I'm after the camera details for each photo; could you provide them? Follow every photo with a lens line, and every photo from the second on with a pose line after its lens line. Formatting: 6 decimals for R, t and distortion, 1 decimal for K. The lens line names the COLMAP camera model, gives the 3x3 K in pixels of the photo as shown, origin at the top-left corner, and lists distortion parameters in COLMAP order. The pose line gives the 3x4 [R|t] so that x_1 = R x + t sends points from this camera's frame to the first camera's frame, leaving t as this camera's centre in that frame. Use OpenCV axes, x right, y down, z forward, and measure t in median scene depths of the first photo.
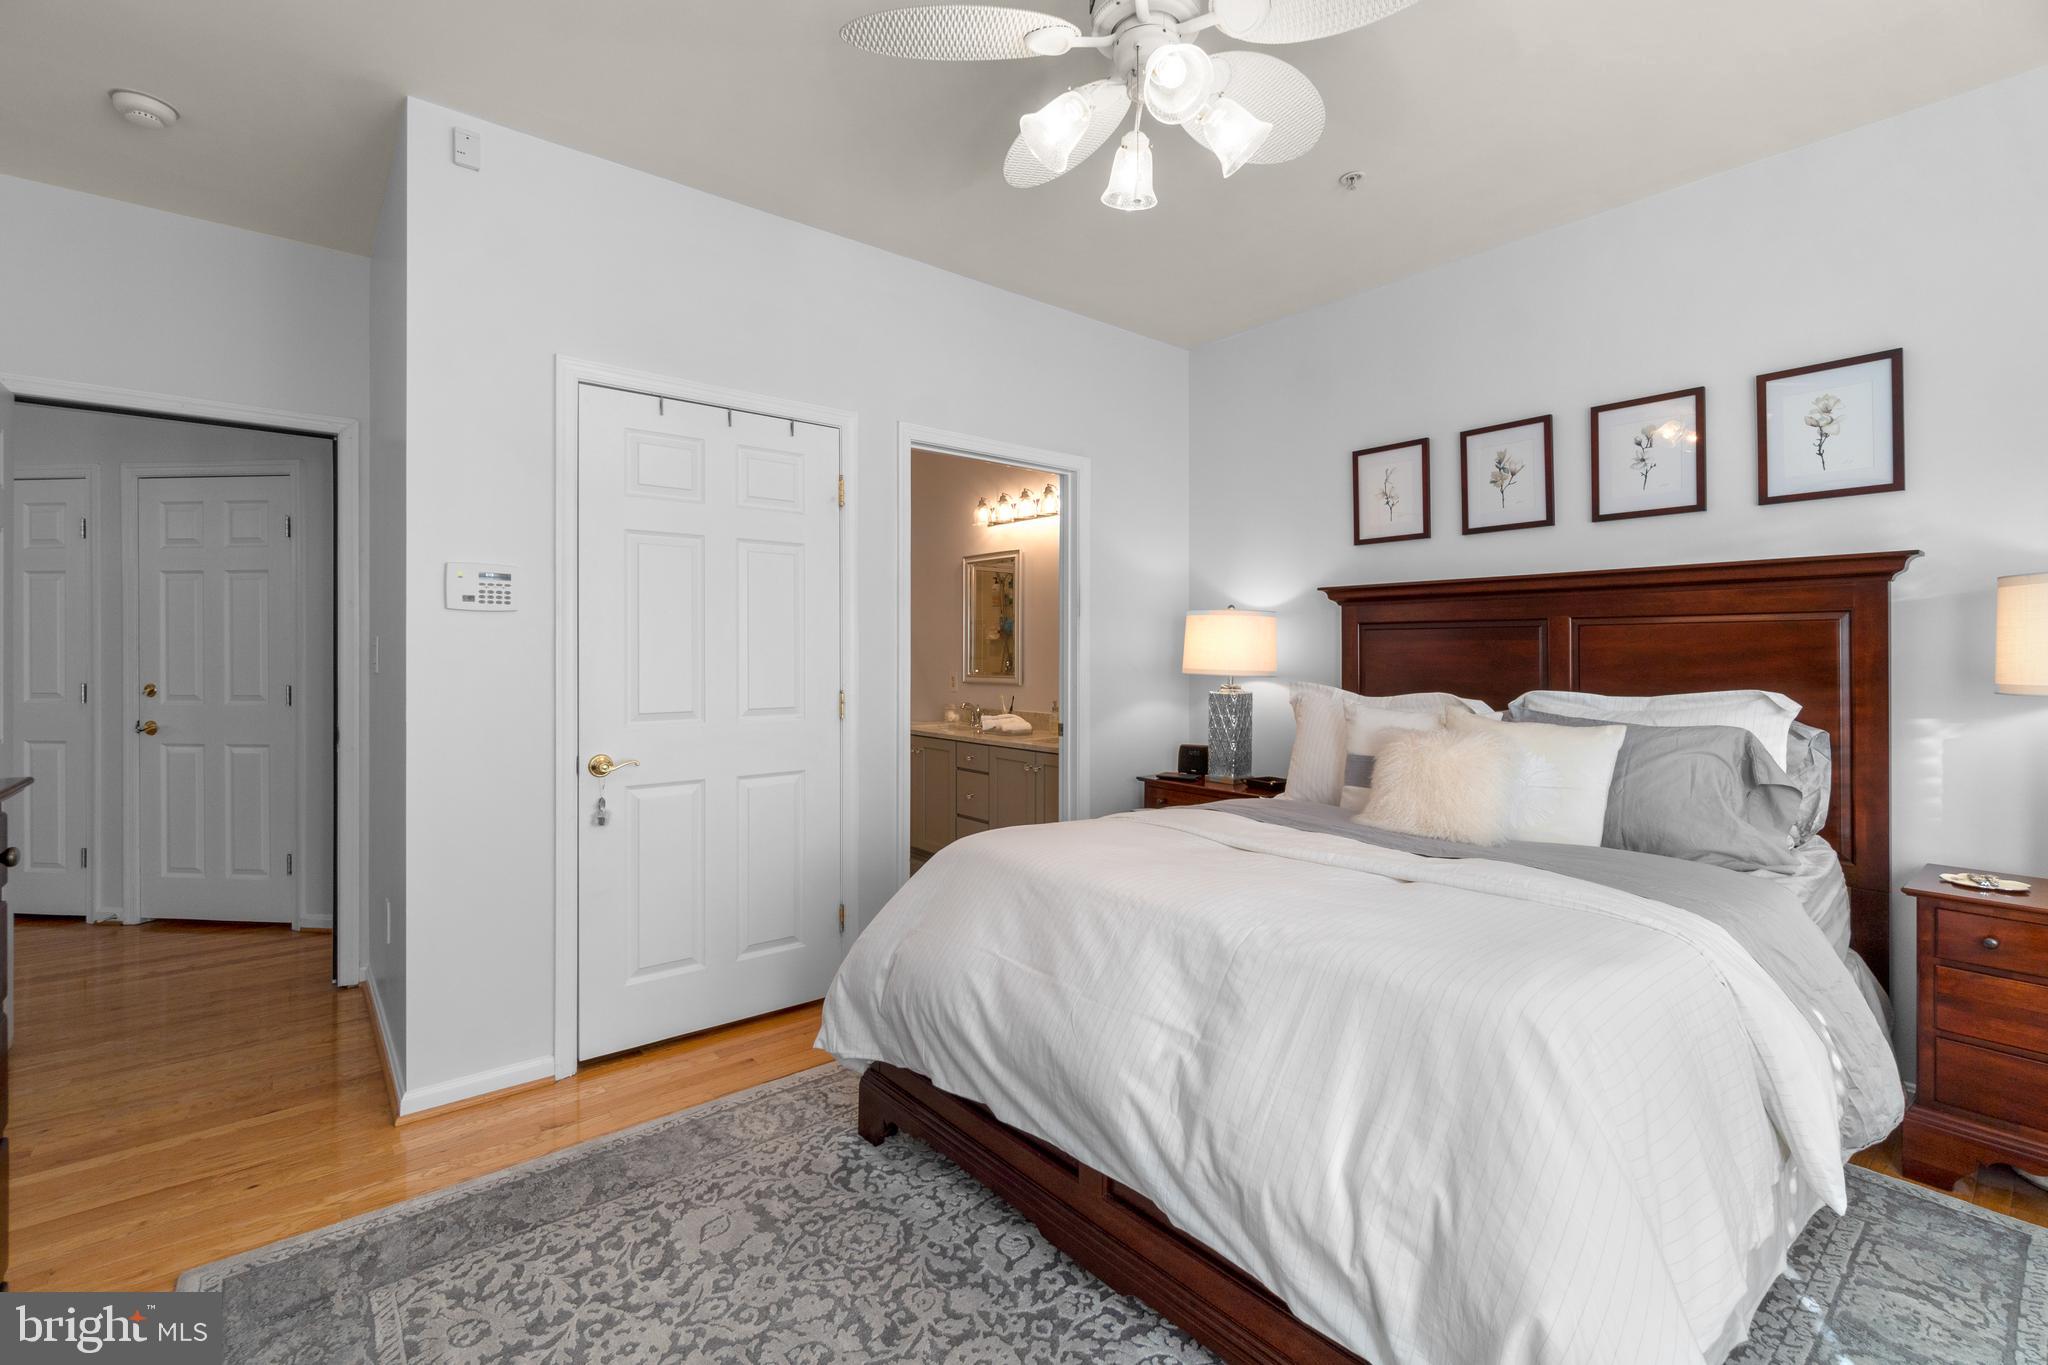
lens RADIAL K [[884.8, 0, 1018.1], [0, 884.8, 677.6], [0, 0, 1]] dist [-0.005648, 0.001452]
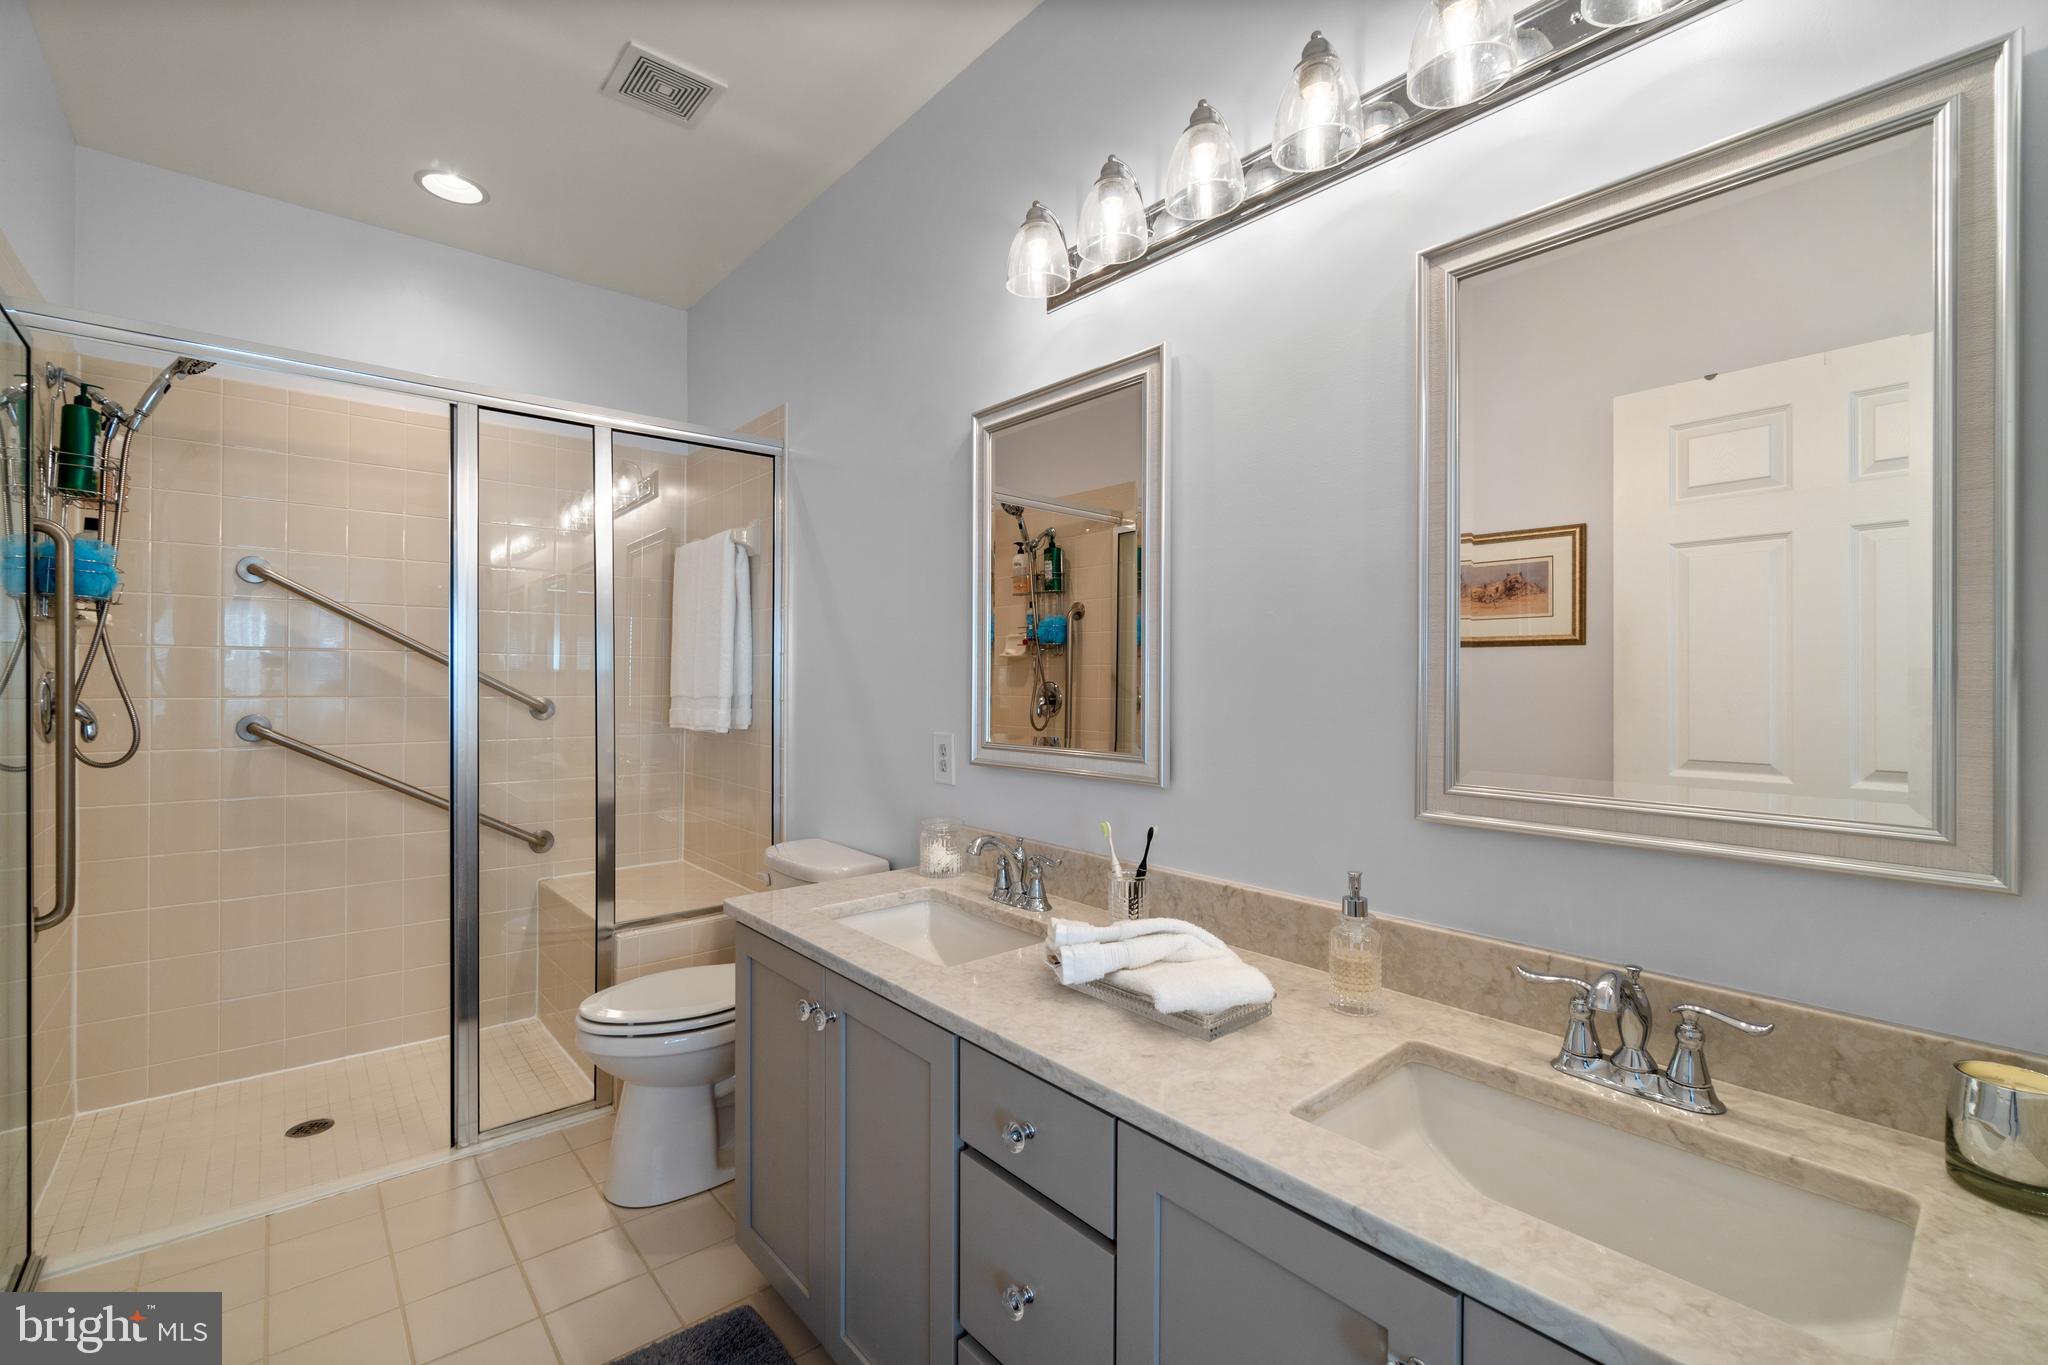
lens RADIAL K [[884.8, 0, 1023.0], [0, 884.8, 688.2], [0, 0, 1]] dist [-0.005648, 0.001452]
pose [[0.999761, 0.000815, 0.021858, -0.048624], [-0.000388, 0.999810, -0.019503, -0.017471], [-0.021870, 0.019490, 0.999571, 0.637899]]
